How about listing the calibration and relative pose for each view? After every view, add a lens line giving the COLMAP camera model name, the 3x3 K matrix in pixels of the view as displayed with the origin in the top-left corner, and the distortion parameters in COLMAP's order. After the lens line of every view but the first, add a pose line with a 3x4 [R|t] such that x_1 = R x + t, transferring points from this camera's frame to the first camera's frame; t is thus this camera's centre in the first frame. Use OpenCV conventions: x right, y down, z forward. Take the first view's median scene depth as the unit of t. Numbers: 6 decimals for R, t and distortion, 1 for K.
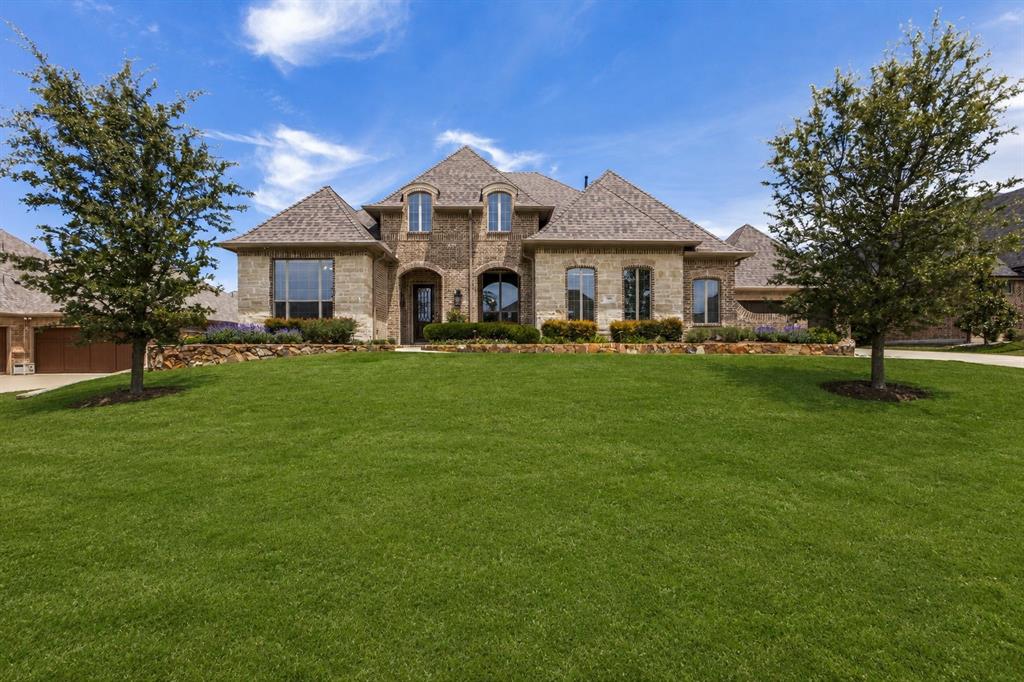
lens RADIAL K [[440.6, 0, 508.6], [0, 440.6, 347.1], [0, 0, 1]] dist [-0.001609, 0.000689]
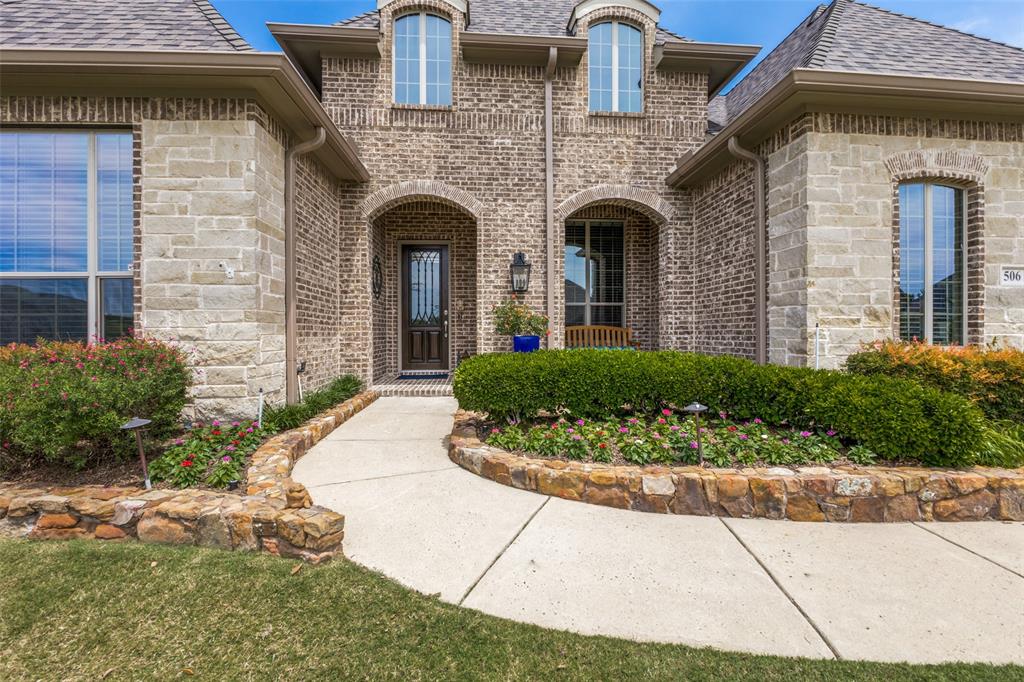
lens RADIAL K [[440.6, 0, 513.2], [0, 440.6, 330.8], [0, 0, 1]] dist [-0.001609, 0.000689]
pose [[0.997803, -0.000485, 0.066244, -0.146436], [0.000284, 0.999995, 0.003043, -0.059463], [-0.066245, -0.003018, 0.997799, 0.597092]]
